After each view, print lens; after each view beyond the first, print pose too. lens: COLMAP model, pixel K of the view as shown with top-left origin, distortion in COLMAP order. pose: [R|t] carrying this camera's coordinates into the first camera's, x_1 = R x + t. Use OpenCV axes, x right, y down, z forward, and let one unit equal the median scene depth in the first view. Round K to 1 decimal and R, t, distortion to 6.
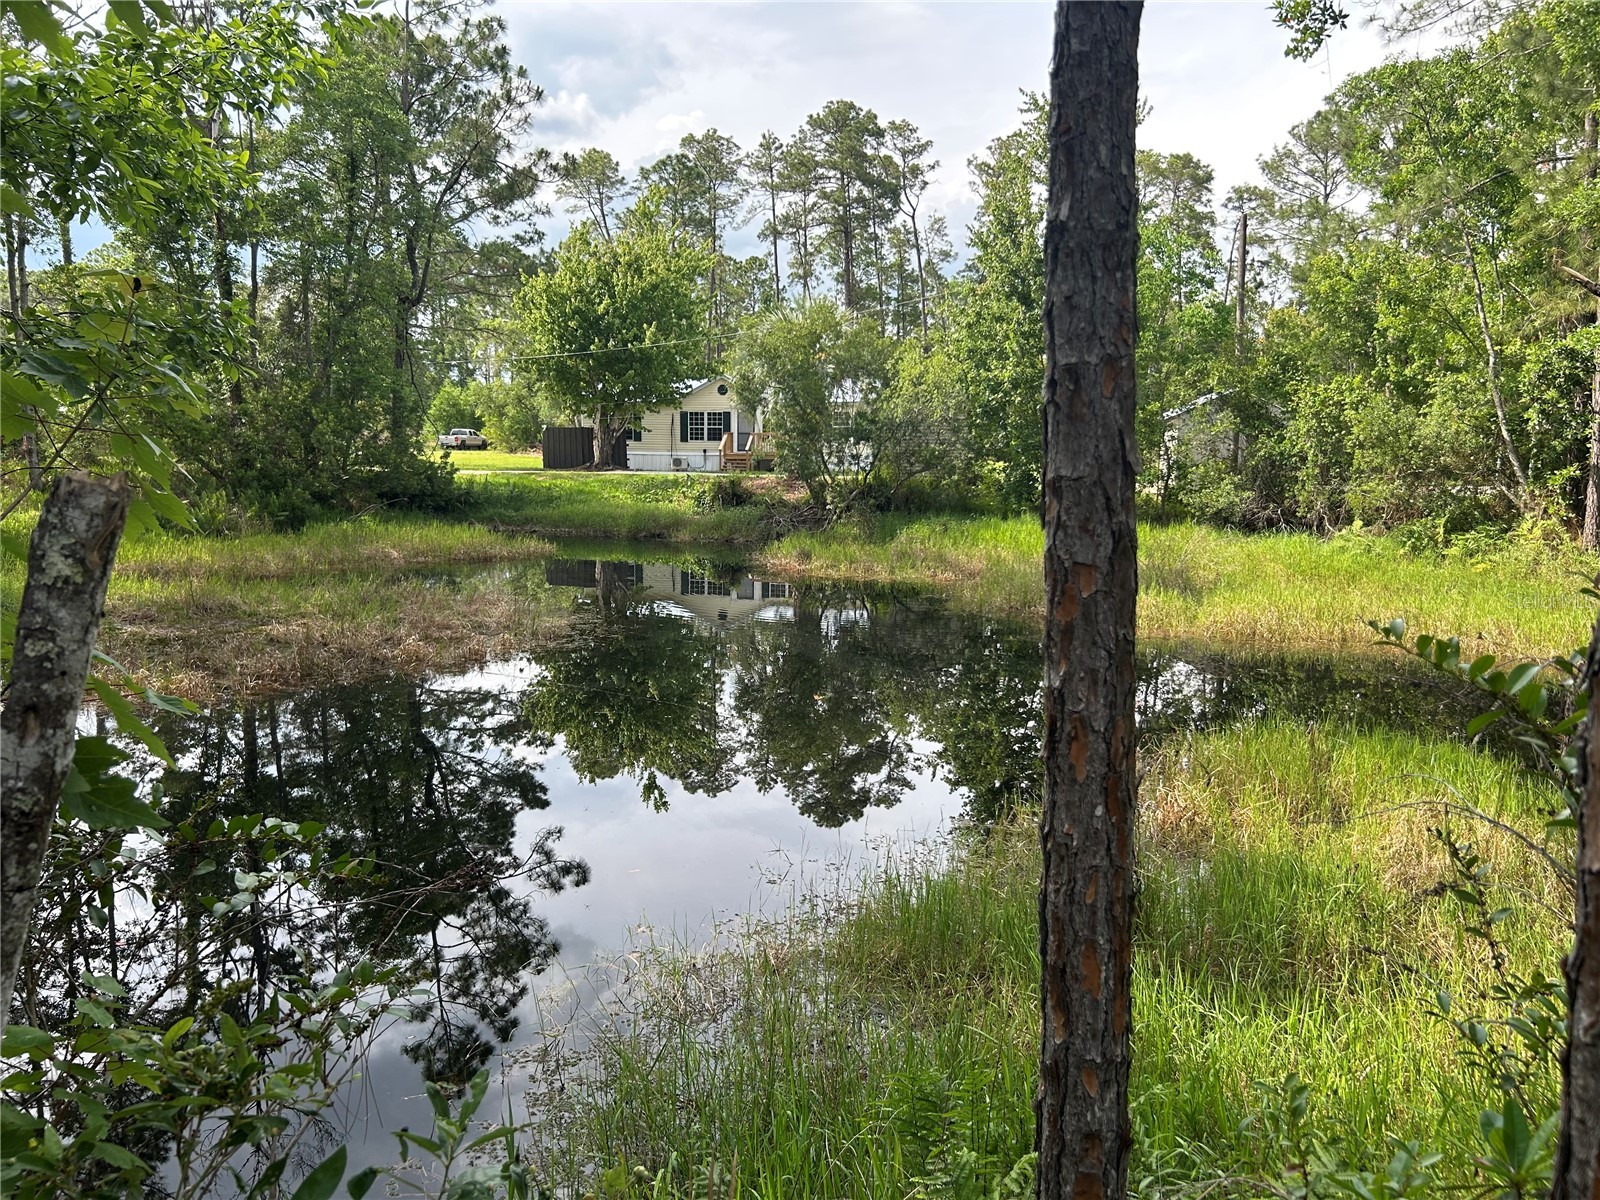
lens RADIAL K [[1213.9, 0, 799.2], [0, 1213.9, 599.2], [0, 0, 1]] dist [0.041495, -0.039313]
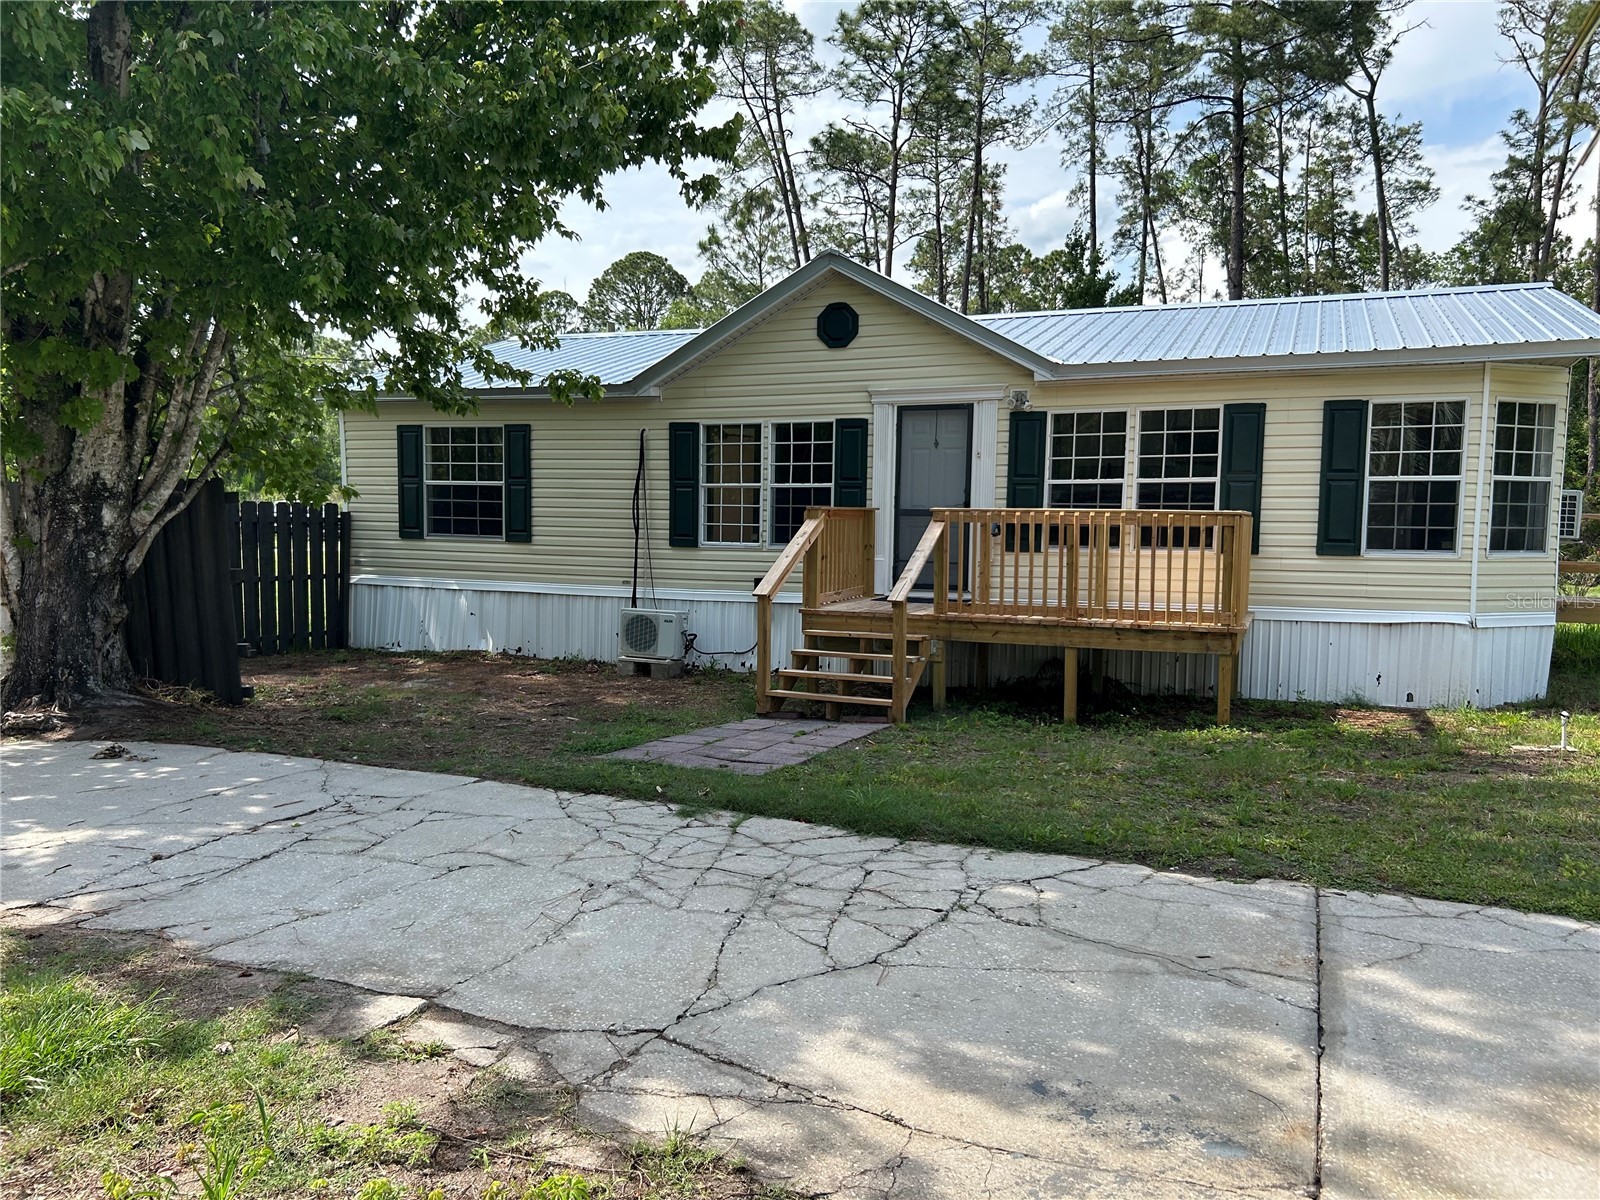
lens RADIAL K [[1213.9, 0, 801.0], [0, 1213.9, 599.1], [0, 0, 1]] dist [0.041495, -0.039313]
pose [[0.970230, 0.043499, -0.238246, -0.013403], [-0.057512, 0.996980, -0.052182, -0.107825], [0.235256, 0.064331, 0.969802, 0.772202]]
